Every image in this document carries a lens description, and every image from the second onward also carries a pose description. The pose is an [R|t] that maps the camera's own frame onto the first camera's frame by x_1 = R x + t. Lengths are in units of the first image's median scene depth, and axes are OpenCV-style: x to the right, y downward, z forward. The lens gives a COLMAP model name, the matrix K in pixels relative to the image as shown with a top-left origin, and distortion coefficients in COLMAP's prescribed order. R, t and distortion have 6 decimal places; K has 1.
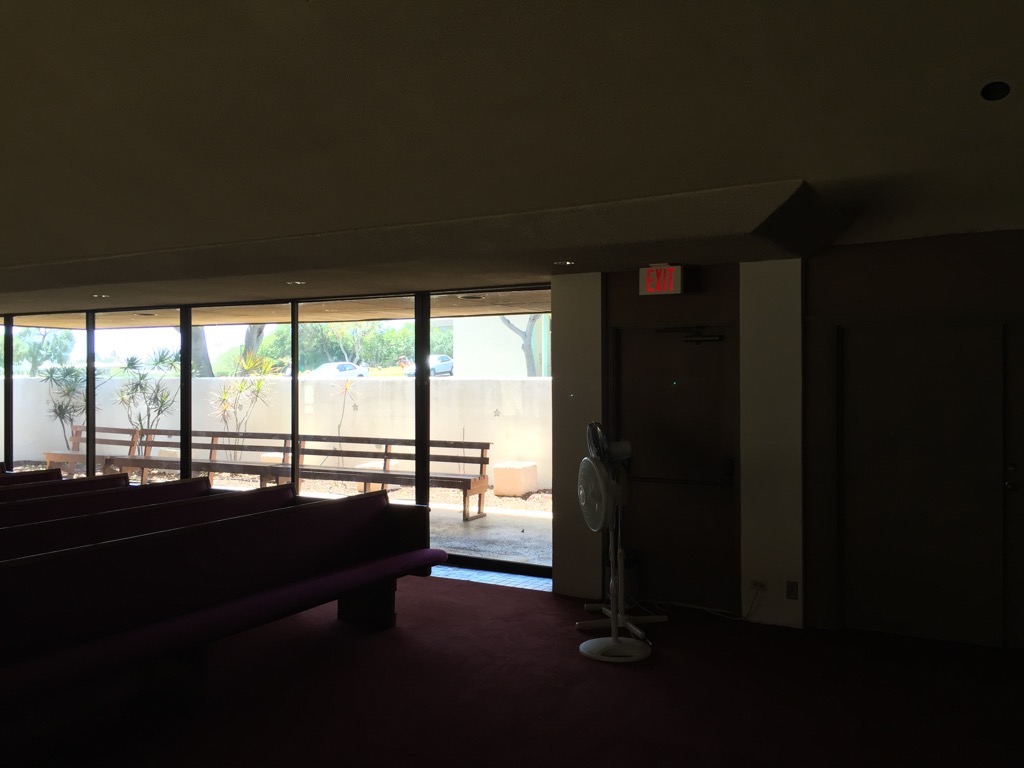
lens RADIAL K [[879.9, 0, 512.0], [0, 879.9, 384.0], [0, 0, 1]] dist [0.082682, -0.115895]
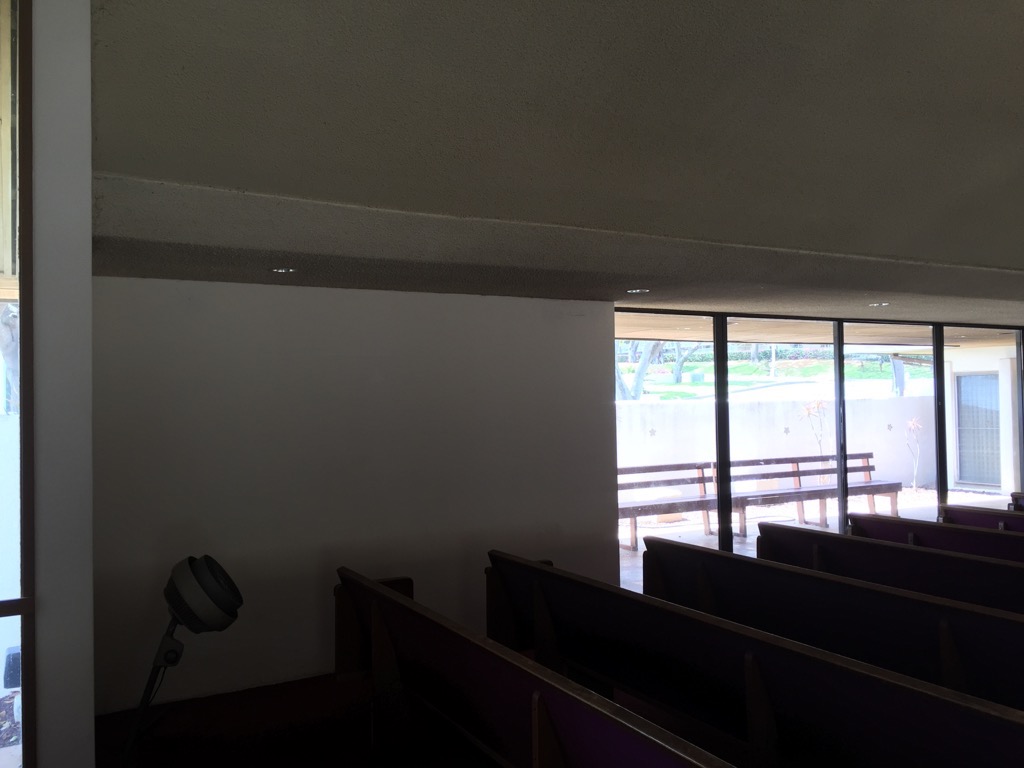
lens RADIAL K [[879.9, 0, 512.0], [0, 879.9, 384.0], [0, 0, 1]] dist [0.082682, -0.115895]
pose [[0.545820, 0.009721, 0.837846, -1.234734], [0.030359, 0.999047, -0.031370, -0.001496], [-0.837353, 0.042559, 0.545004, 0.730746]]
